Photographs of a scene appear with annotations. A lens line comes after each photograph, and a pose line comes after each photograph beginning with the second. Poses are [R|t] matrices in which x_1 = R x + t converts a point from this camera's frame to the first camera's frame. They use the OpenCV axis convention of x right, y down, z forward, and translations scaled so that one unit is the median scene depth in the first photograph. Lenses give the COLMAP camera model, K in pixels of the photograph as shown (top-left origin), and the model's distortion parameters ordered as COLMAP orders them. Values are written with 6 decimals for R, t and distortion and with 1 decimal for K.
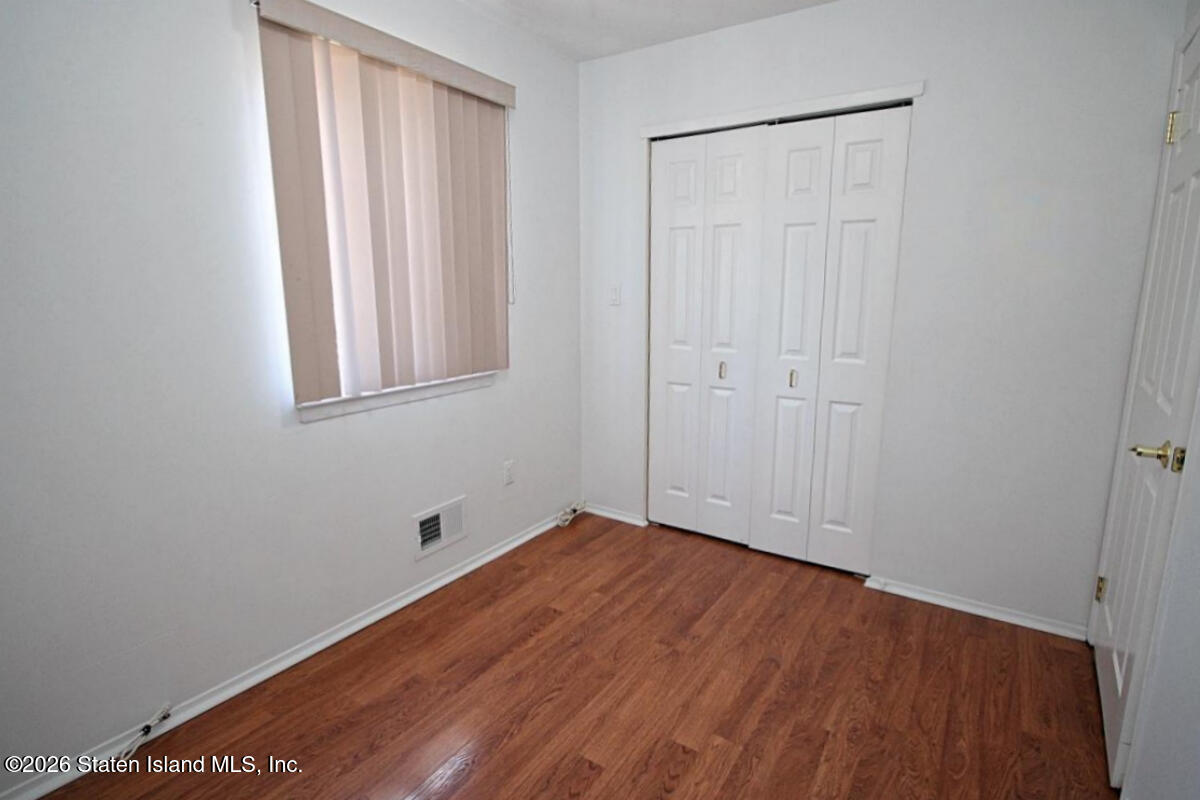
lens RADIAL K [[591.4, 0, 600.0], [0, 591.4, 400.0], [0, 0, 1]] dist [0.001421, 0.000423]
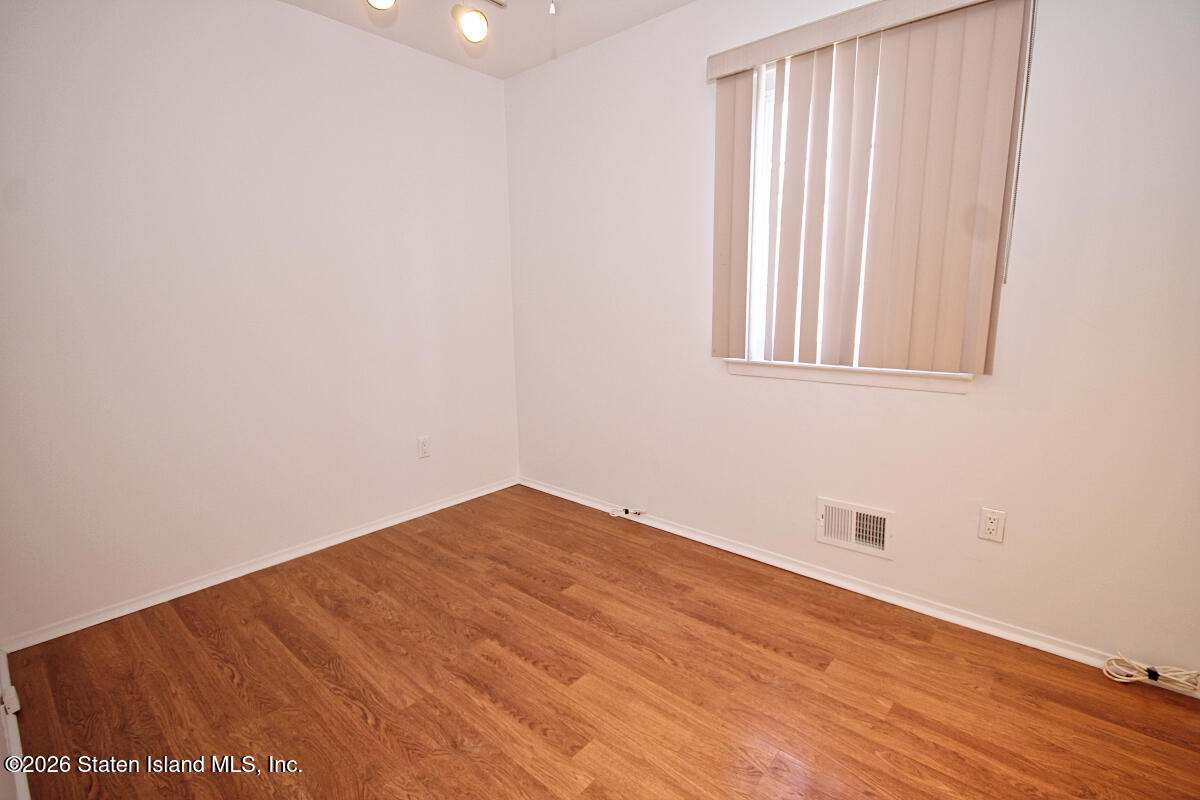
lens RADIAL K [[591.4, 0, 600.0], [0, 591.4, 400.0], [0, 0, 1]] dist [0.001421, 0.000423]
pose [[-0.155486, 0.164372, -0.974067, 0.782861], [-0.178283, 0.965198, 0.191334, -0.085141], [0.971617, 0.203410, -0.120770, 0.869775]]
